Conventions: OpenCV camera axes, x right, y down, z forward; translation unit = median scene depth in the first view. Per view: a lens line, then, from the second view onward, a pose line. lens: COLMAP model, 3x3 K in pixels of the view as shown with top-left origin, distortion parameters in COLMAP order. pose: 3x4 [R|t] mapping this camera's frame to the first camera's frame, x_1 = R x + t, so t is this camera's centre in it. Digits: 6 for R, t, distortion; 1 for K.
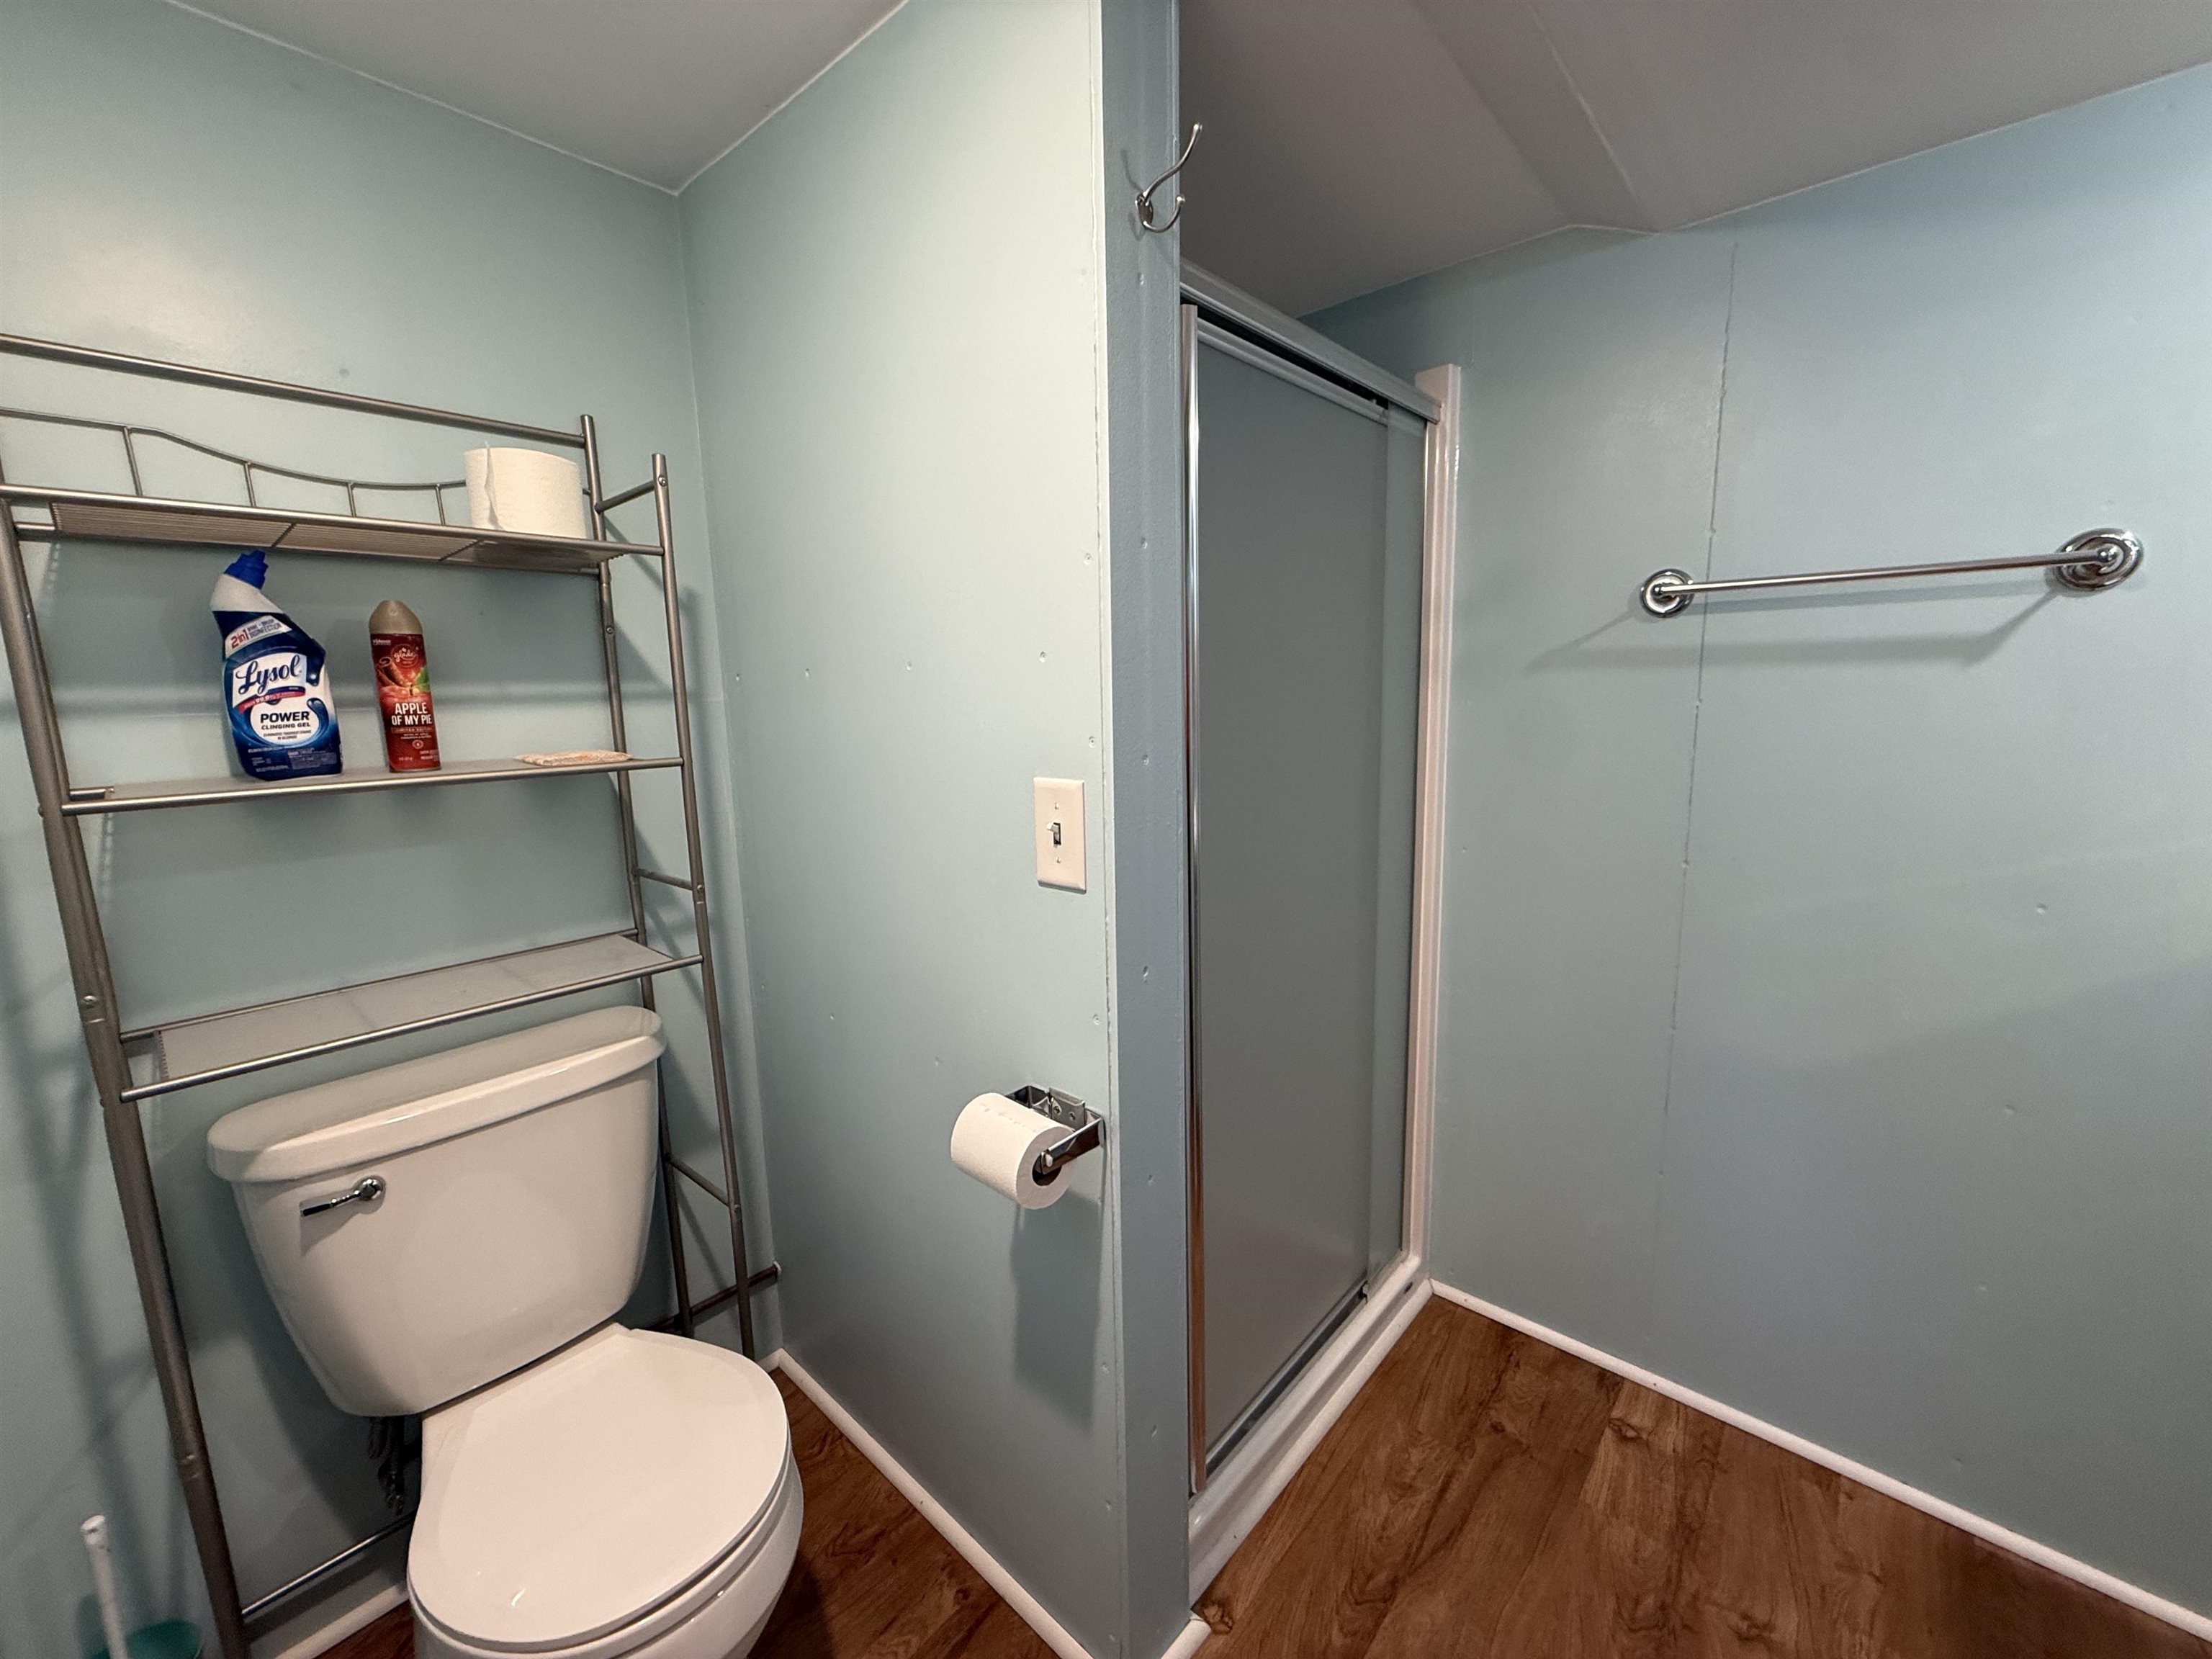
lens RADIAL K [[879.0, 0, 1096.3], [0, 879.0, 828.0], [0, 0, 1]] dist [-0.001288, -0.000862]
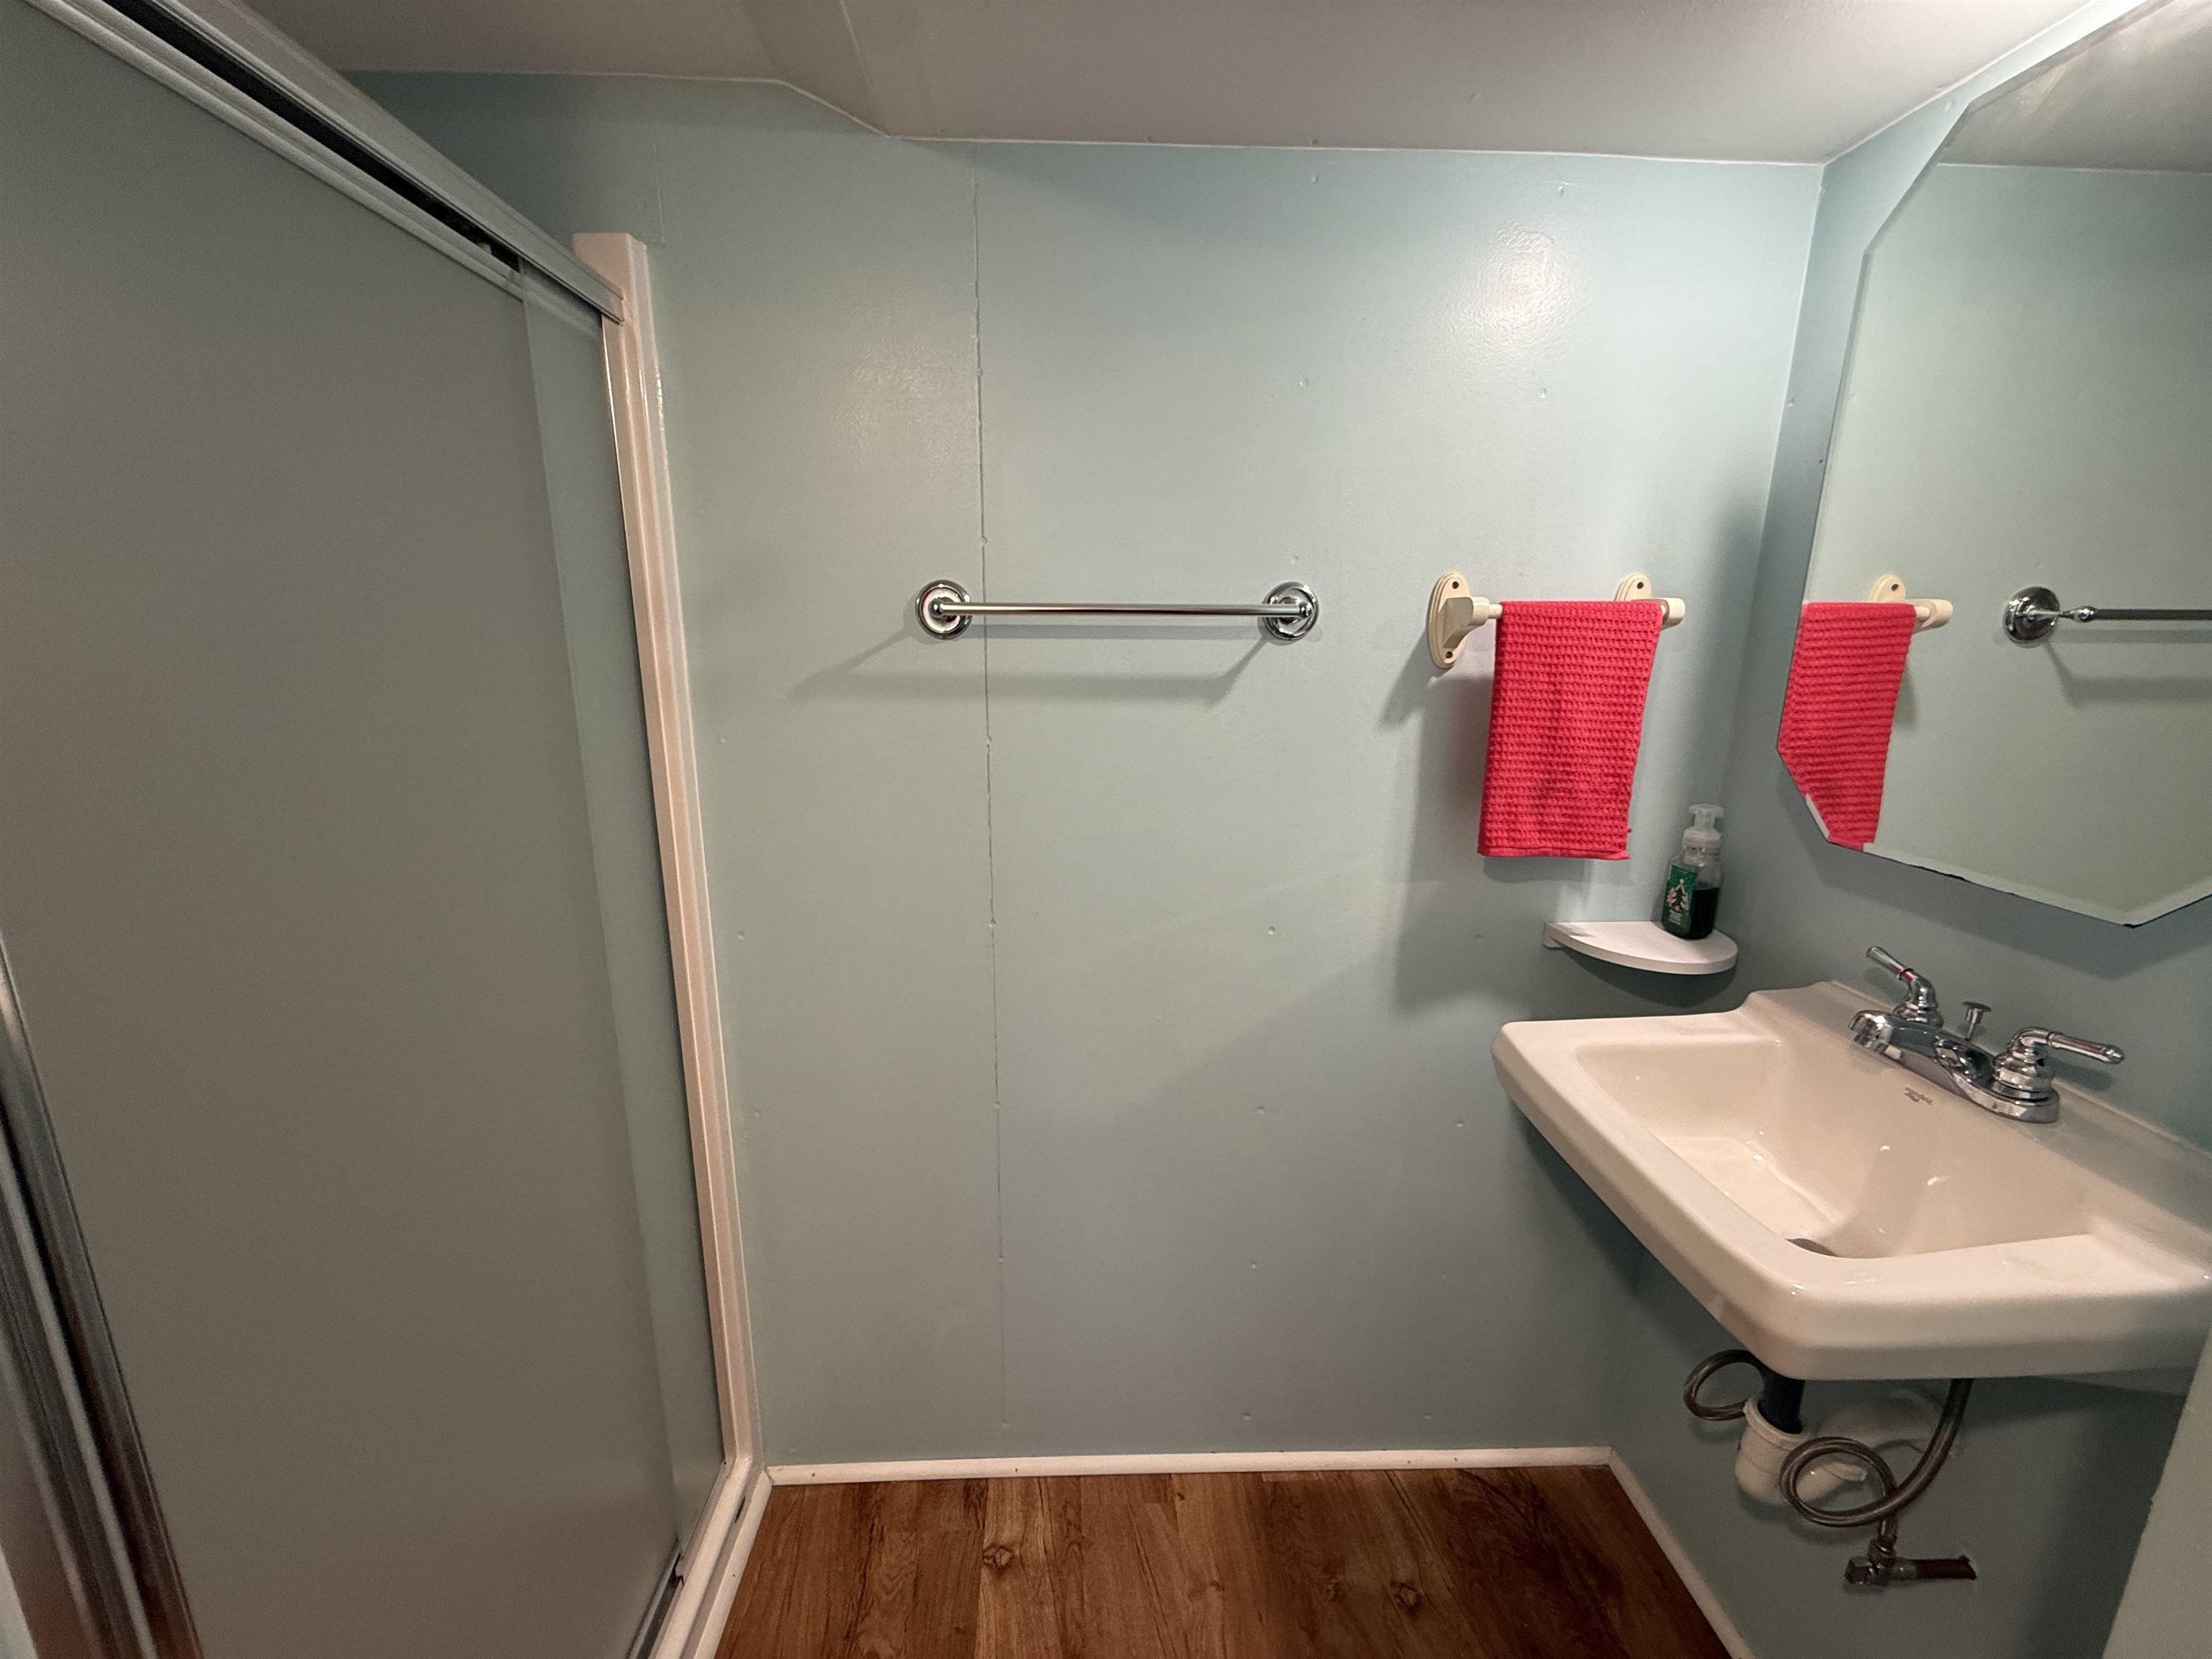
lens RADIAL K [[879.0, 0, 1096.3], [0, 879.0, 828.0], [0, 0, 1]] dist [-0.001288, -0.000862]
pose [[0.715056, -0.123511, 0.688070, 0.157658], [0.087504, 0.992341, 0.087193, -0.121586], [-0.693569, -0.002139, 0.720387, 0.303151]]
